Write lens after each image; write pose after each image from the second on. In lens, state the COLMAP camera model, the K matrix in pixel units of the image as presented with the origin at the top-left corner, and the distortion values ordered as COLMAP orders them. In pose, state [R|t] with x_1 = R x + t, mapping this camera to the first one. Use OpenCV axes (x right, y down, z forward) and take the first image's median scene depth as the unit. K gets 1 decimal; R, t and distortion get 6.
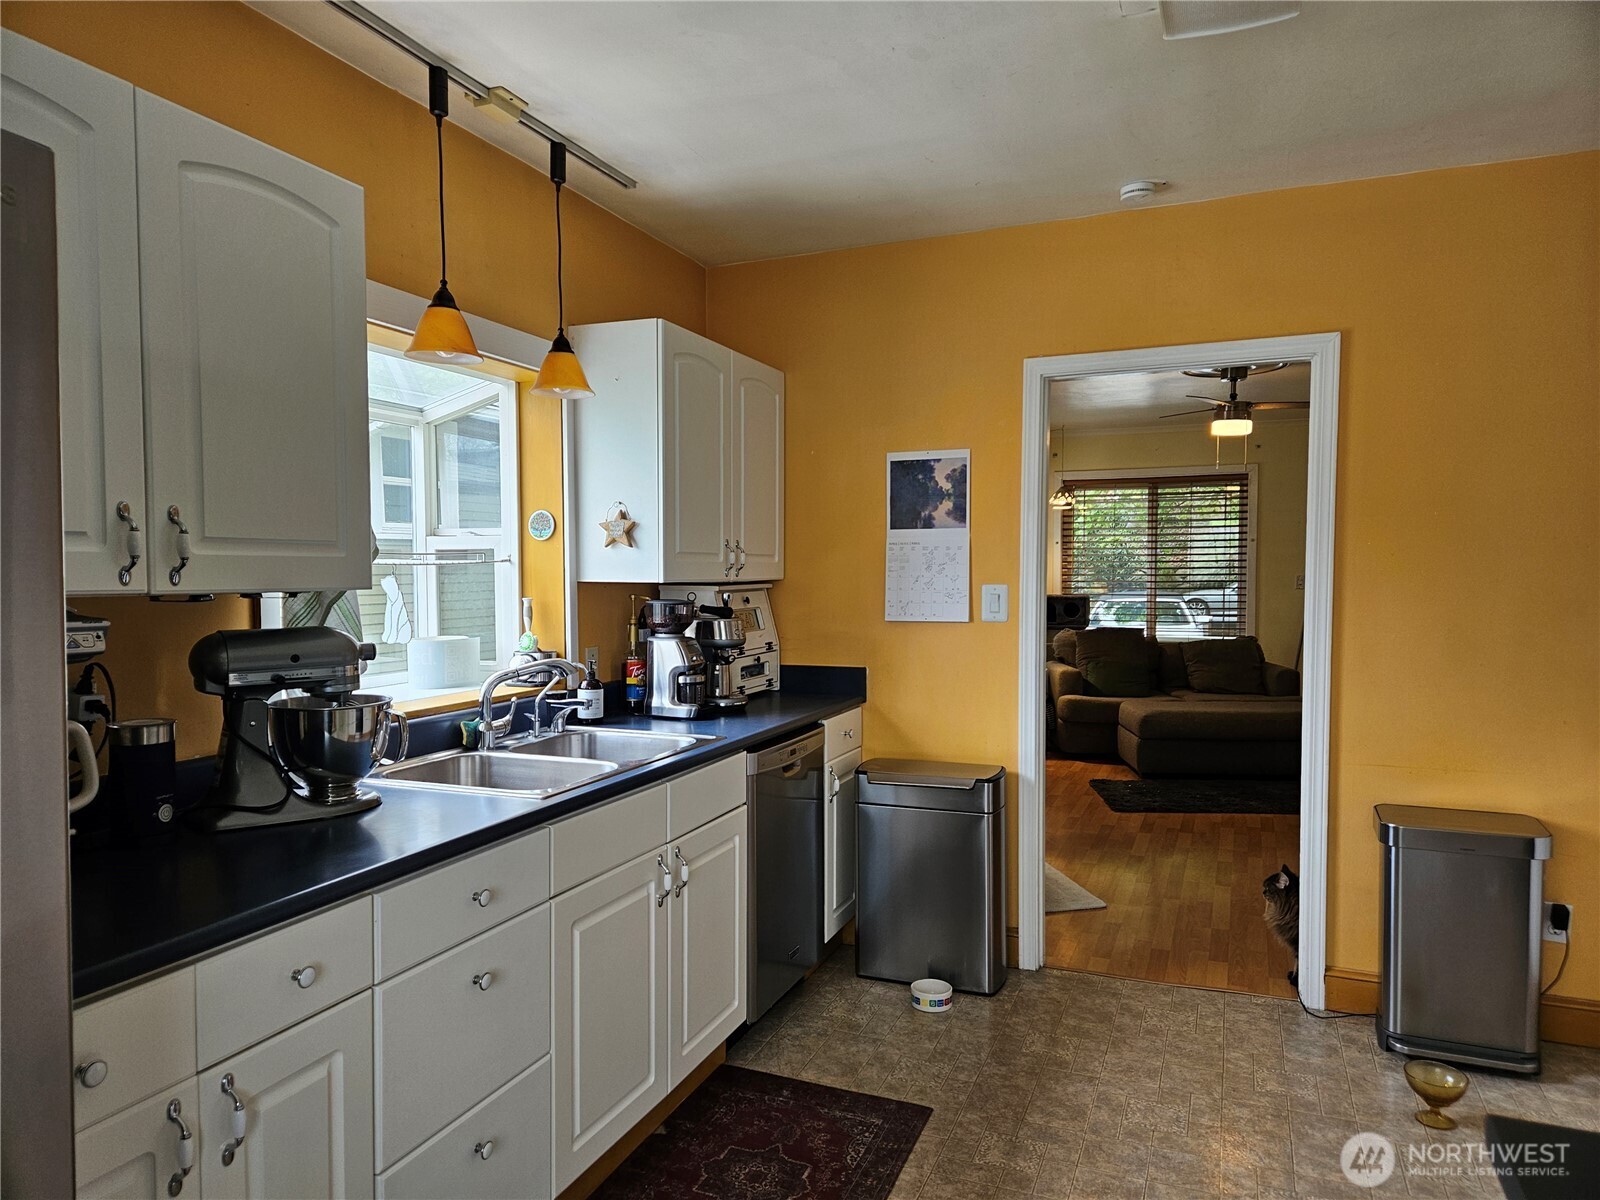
lens RADIAL K [[1047.3, 0, 791.5], [0, 1047.3, 601.0], [0, 0, 1]] dist [0.080292, -0.059836]
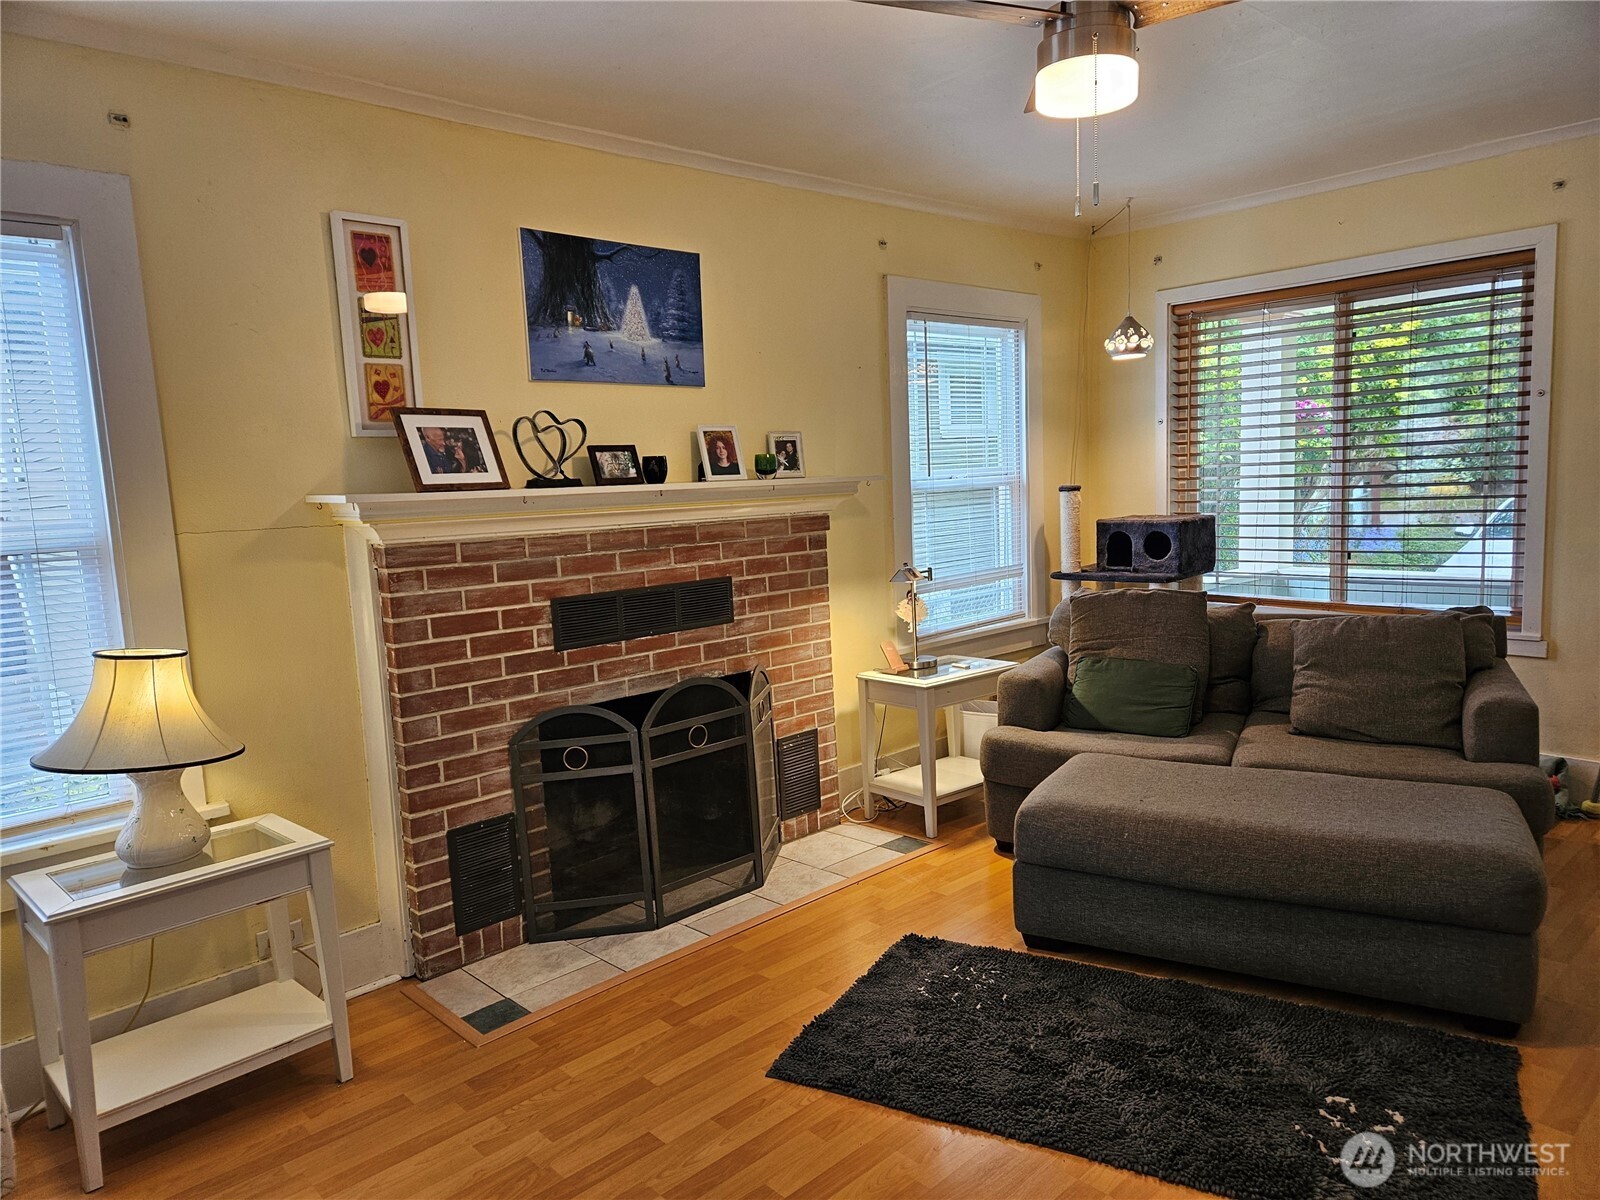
lens RADIAL K [[1061.1, 0, 828.3], [0, 1061.1, 611.0], [0, 0, 1]] dist [0.081407, -0.069253]
pose [[0.916982, 0.011779, -0.398754, 0.332562], [0.029147, 0.994914, 0.096415, -0.016274], [0.397861, -0.100033, 0.911976, 0.421516]]
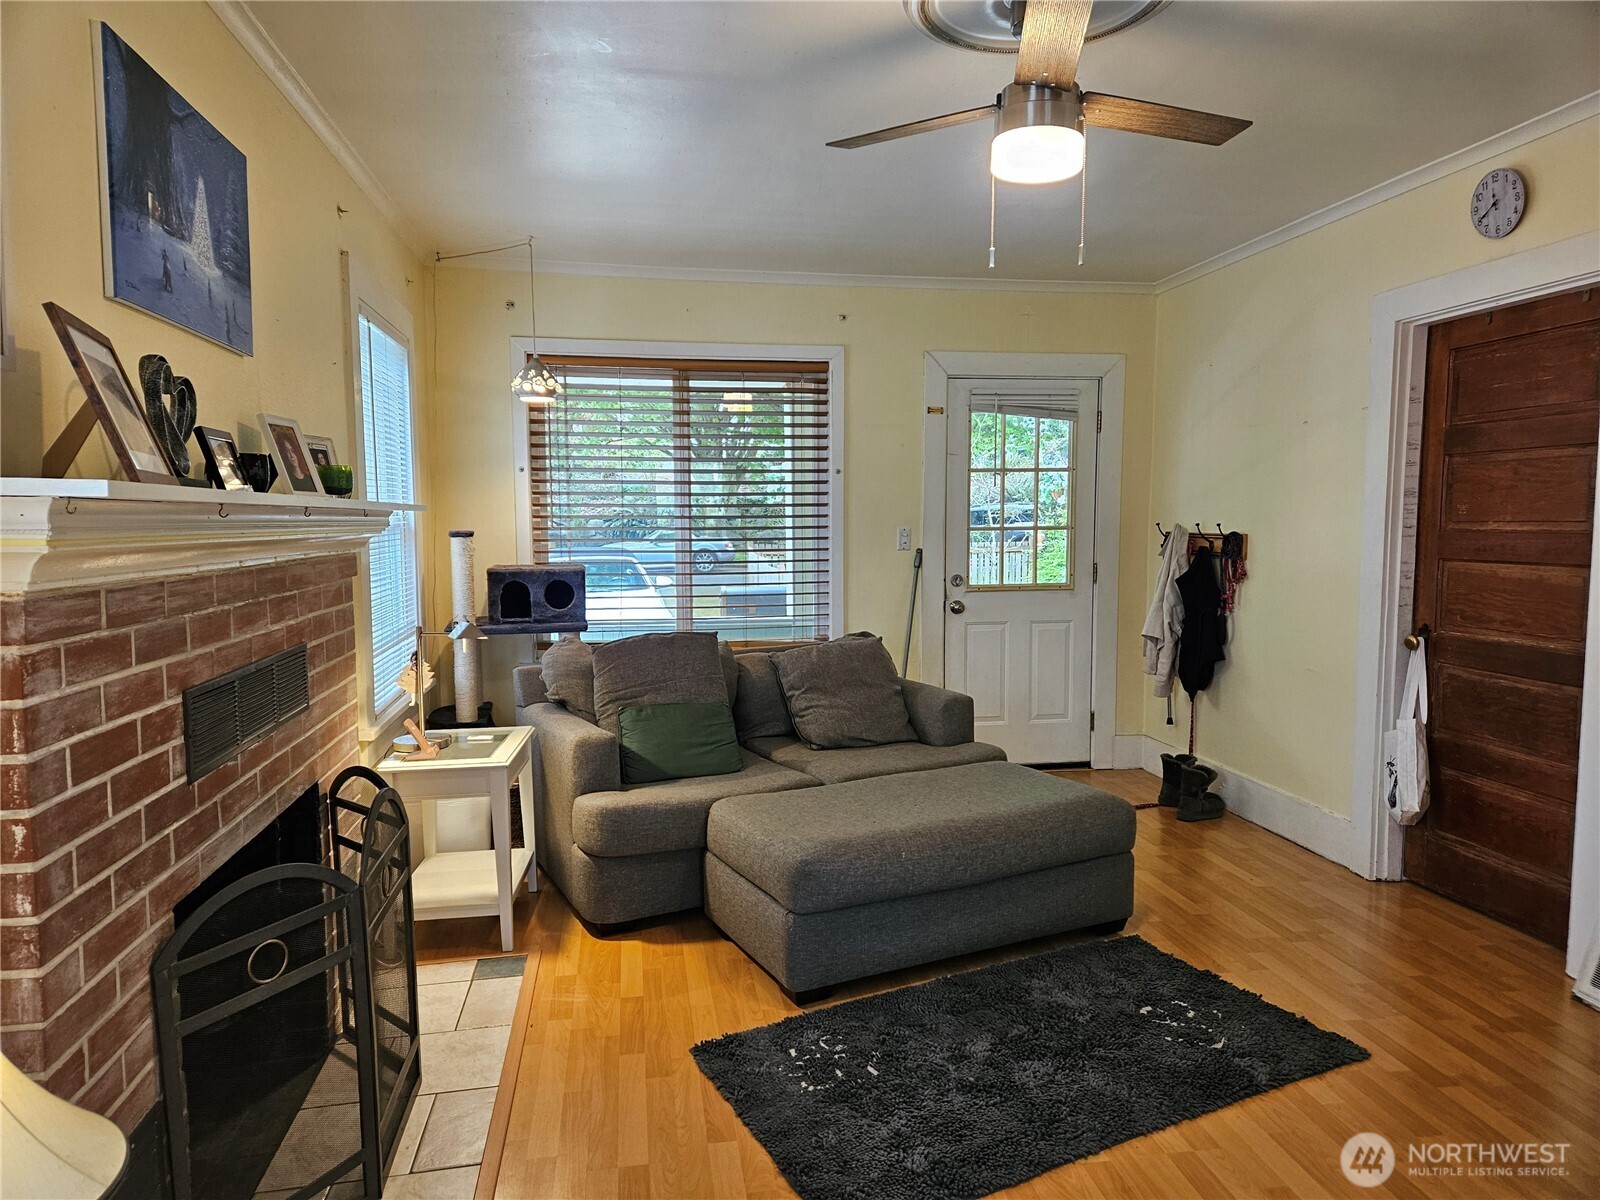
lens RADIAL K [[1047.3, 0, 791.5], [0, 1047.3, 601.0], [0, 0, 1]] dist [0.080292, -0.059836]
pose [[0.846443, -0.045031, 0.530572, 0.082065], [0.021013, 0.998466, 0.051220, -0.013036], [-0.532065, -0.032206, 0.846091, 0.485213]]
